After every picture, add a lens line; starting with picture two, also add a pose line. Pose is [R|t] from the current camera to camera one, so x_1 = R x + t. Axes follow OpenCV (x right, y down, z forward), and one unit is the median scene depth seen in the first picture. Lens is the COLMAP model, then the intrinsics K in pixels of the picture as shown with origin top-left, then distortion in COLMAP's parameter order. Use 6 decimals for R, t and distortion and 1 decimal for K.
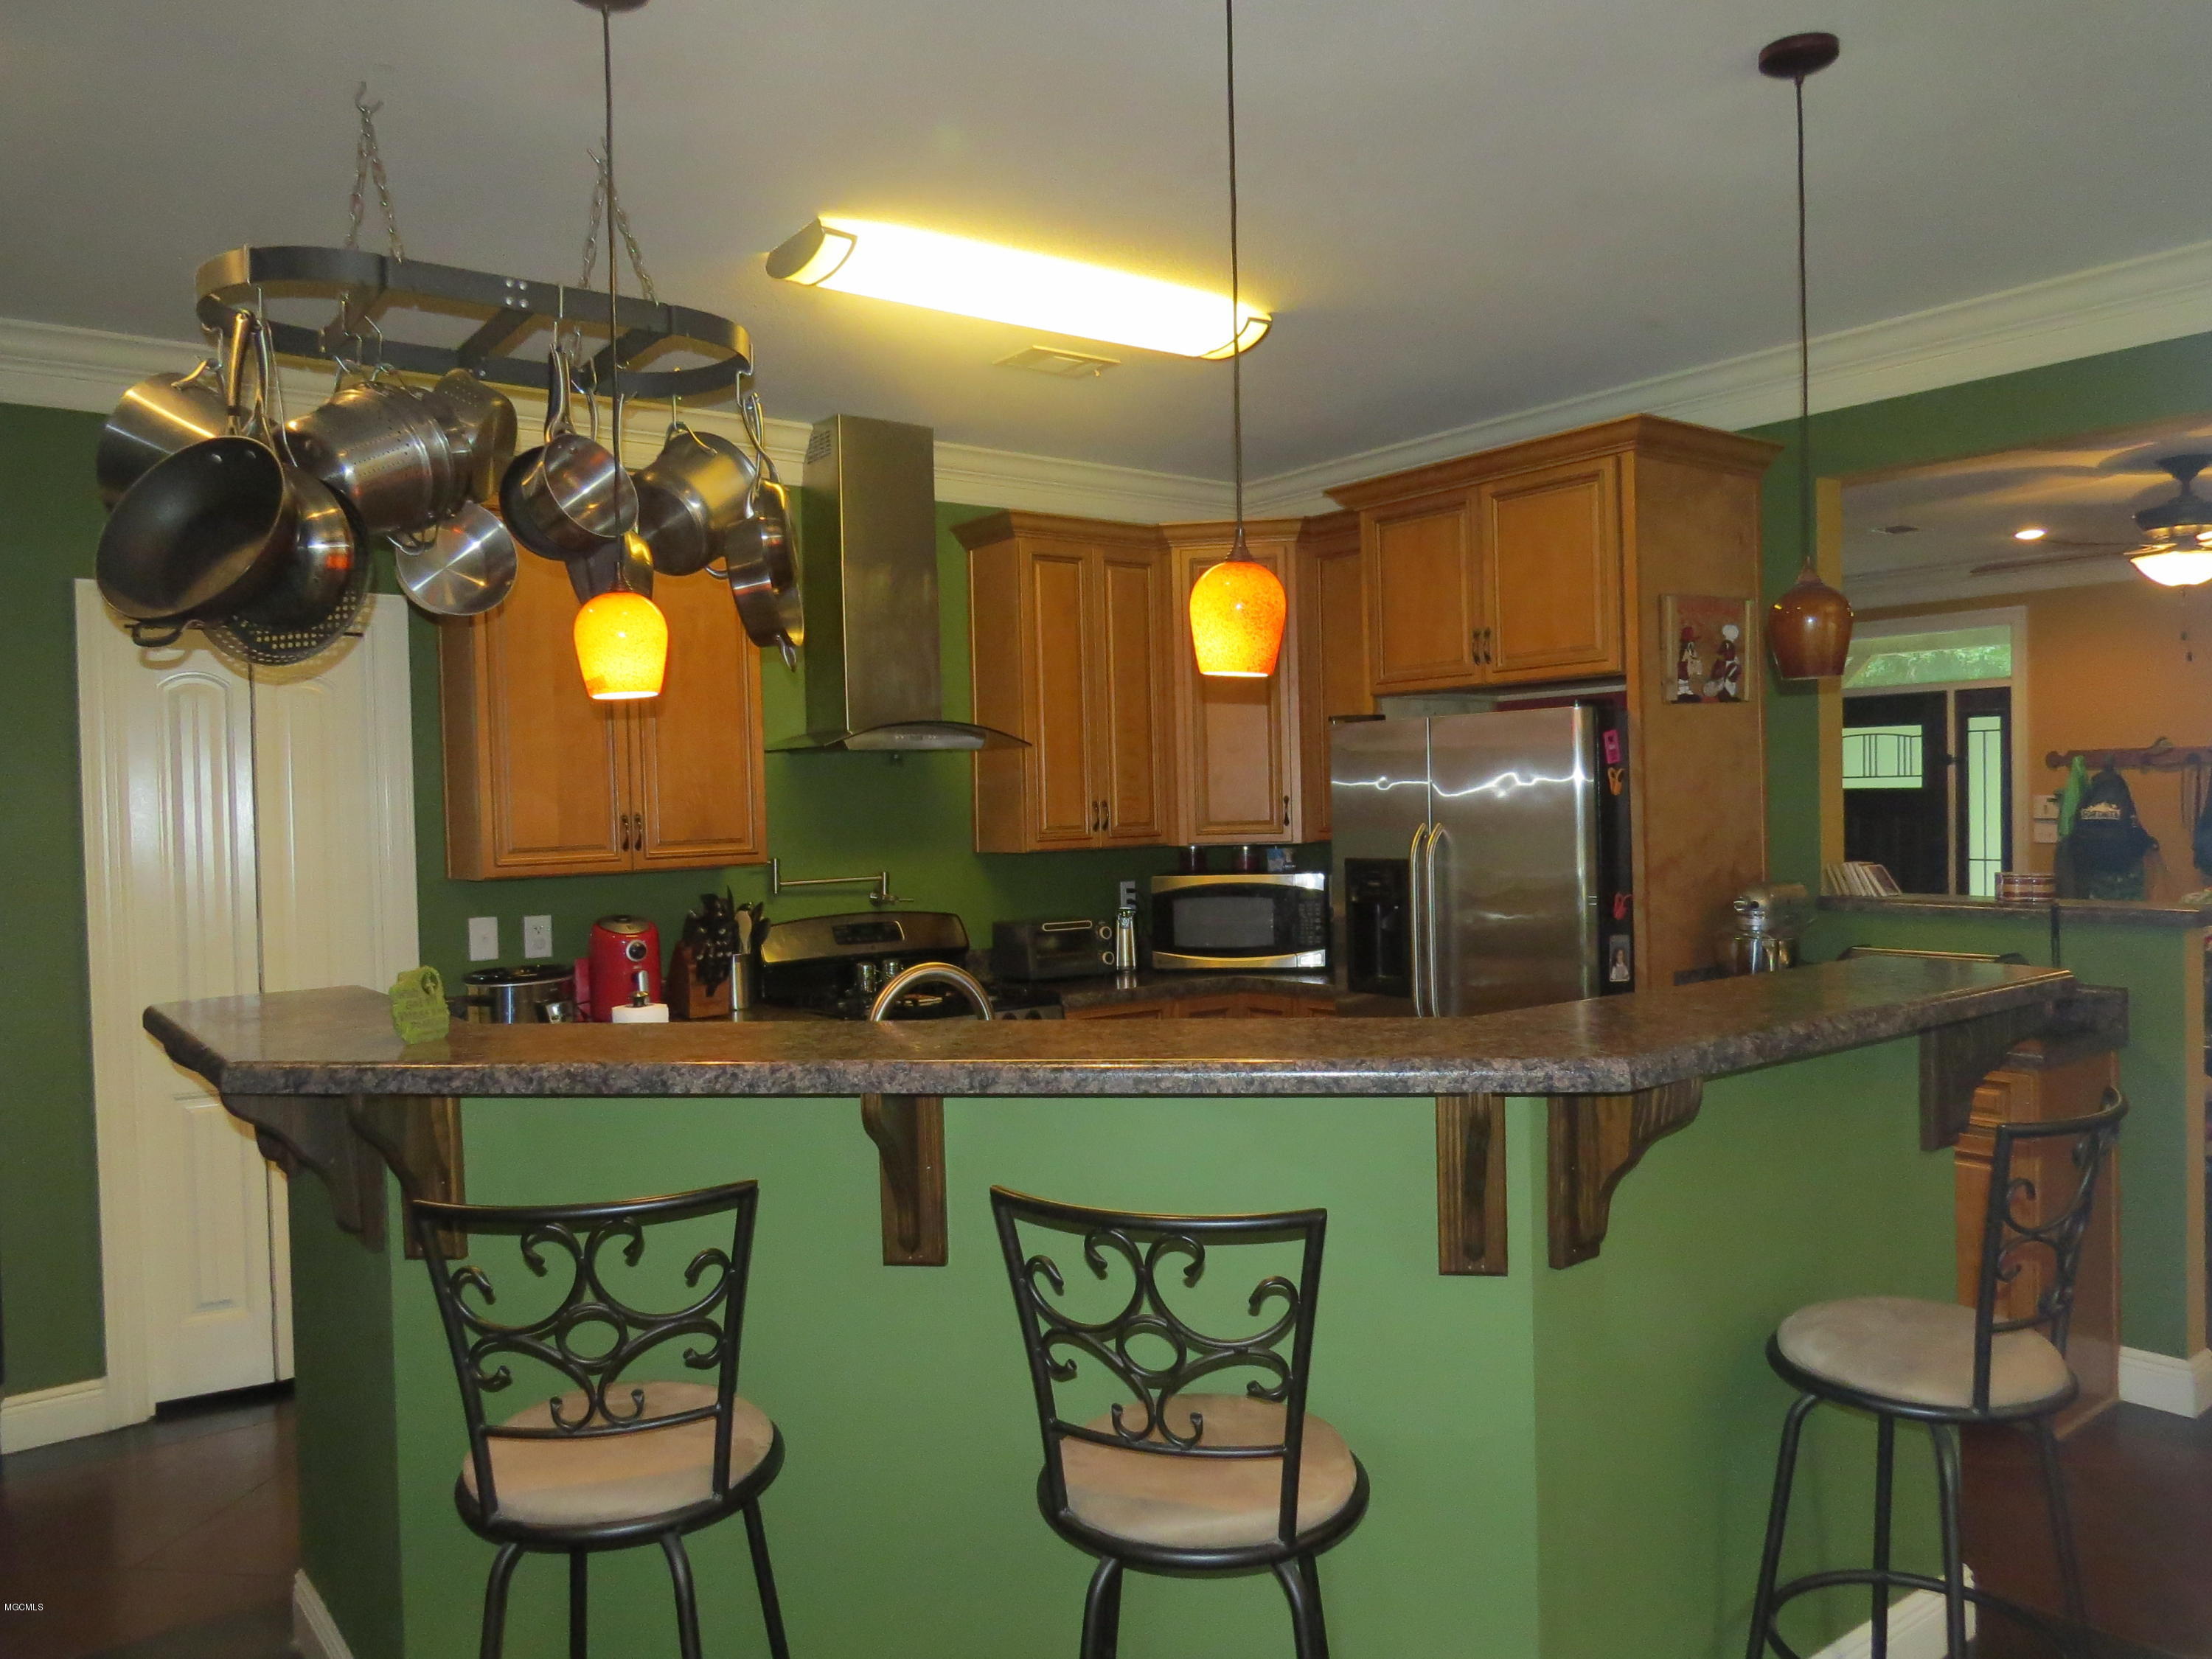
lens RADIAL K [[1585.4, 0, 1093.6], [0, 1585.4, 828.2], [0, 0, 1]] dist [-0.019136, 0.006054]
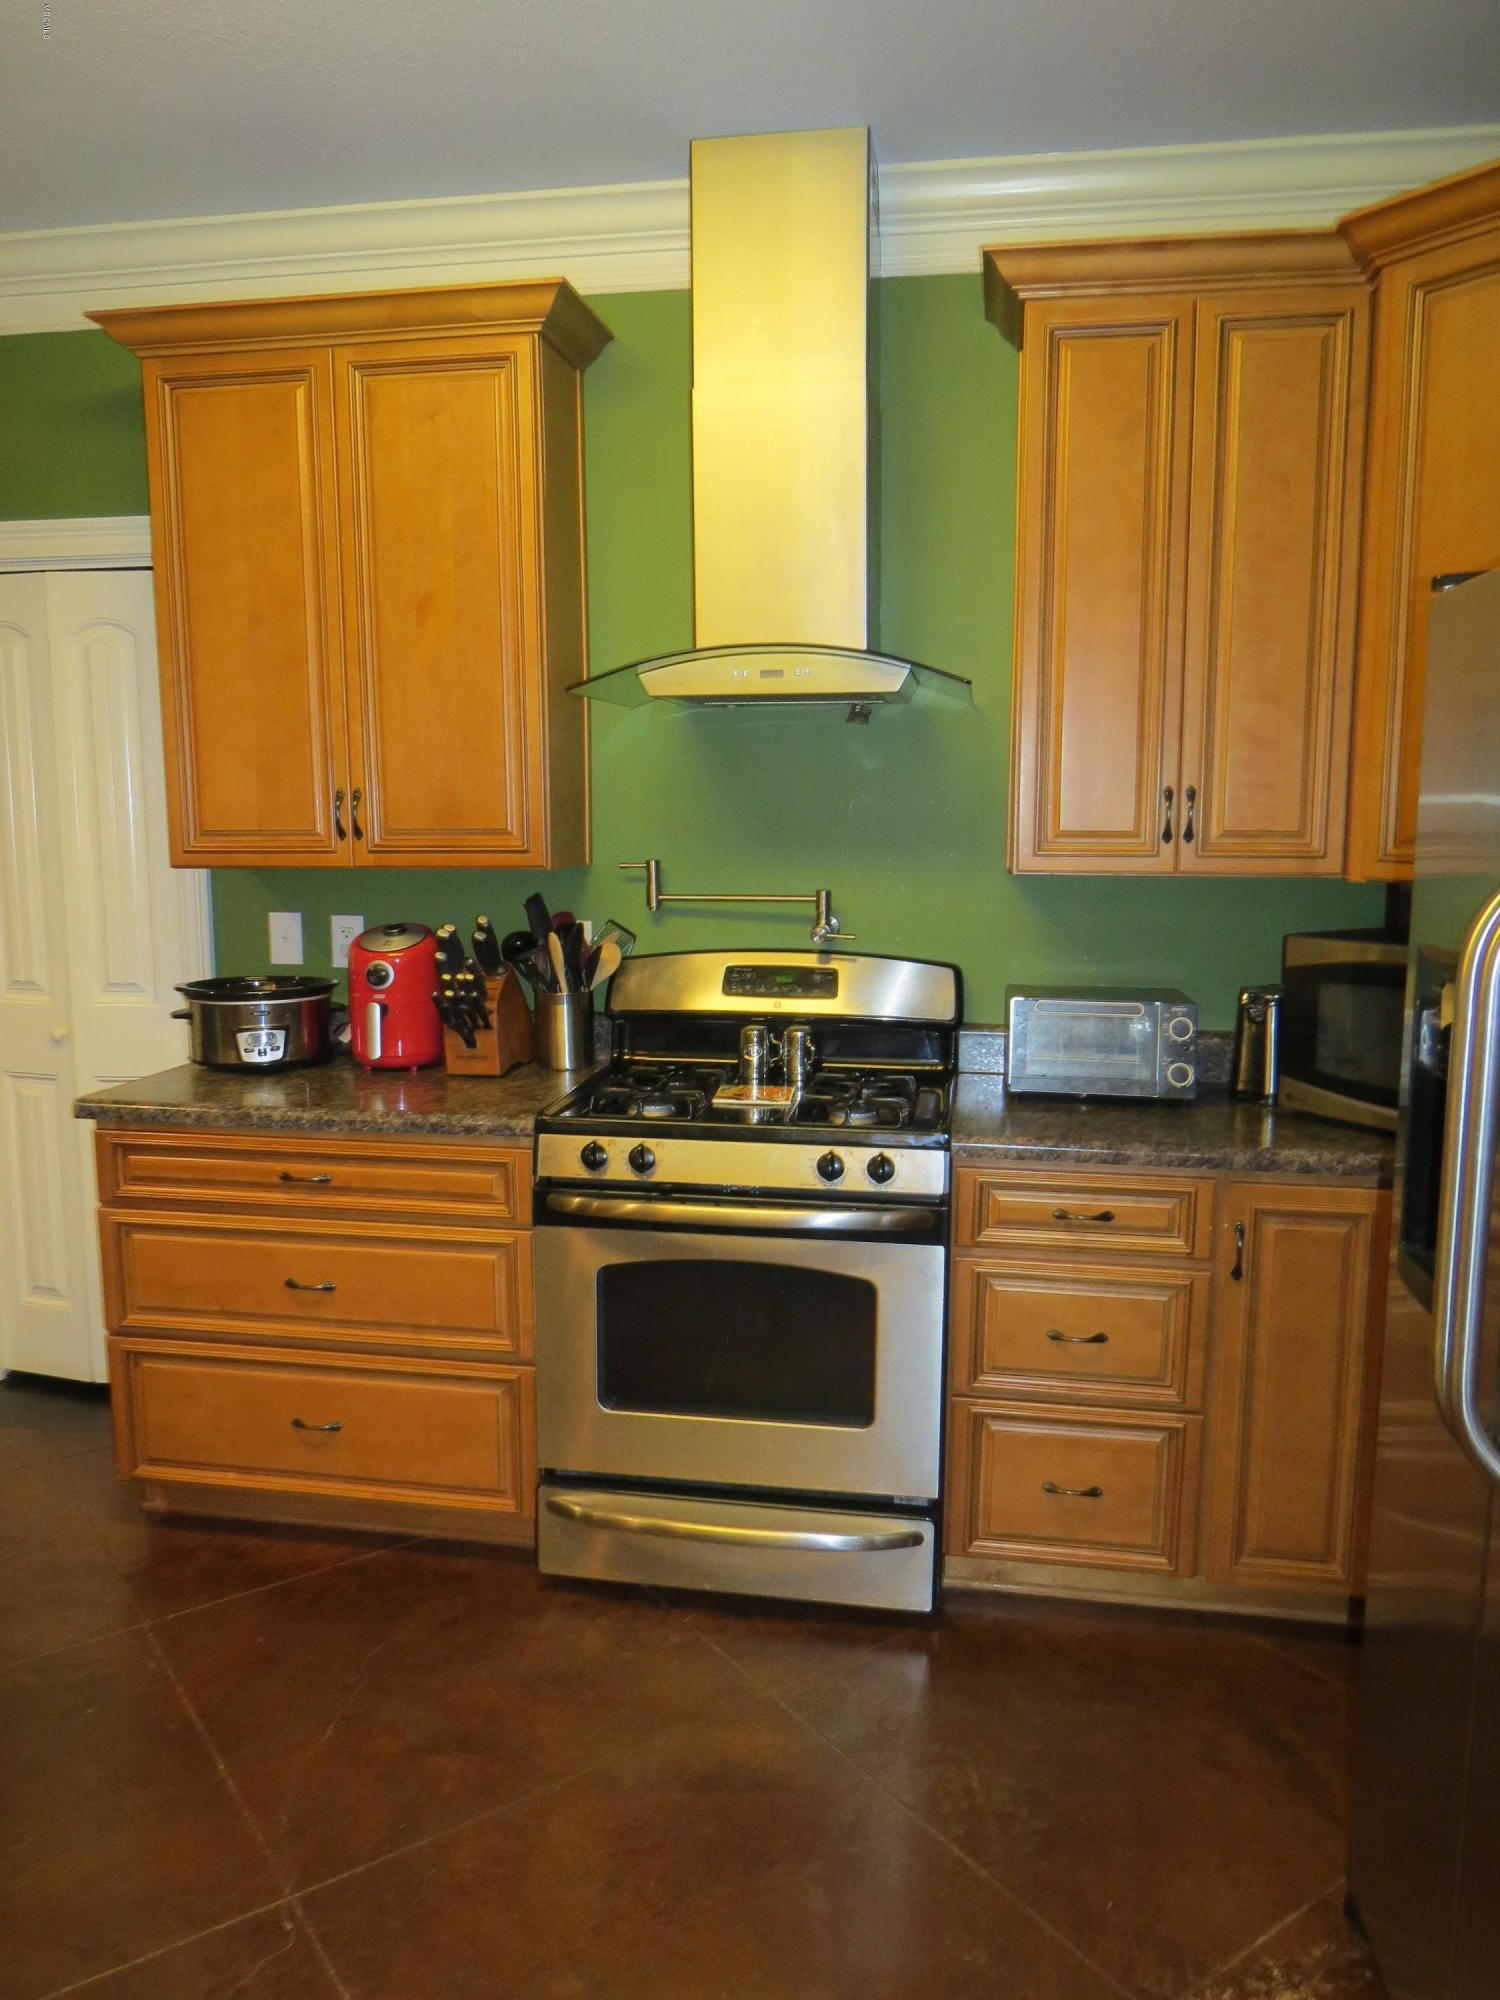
lens RADIAL K [[1433.4, 0, 740.5], [0, 1433.4, 995.4], [0, 0, 1]] dist [-0.019136, 0.006054]
pose [[0.680487, 0.125529, -0.721928, 0.177286], [-0.031499, 0.989318, 0.142332, -0.007955], [0.732083, -0.074115, 0.677172, 0.373371]]
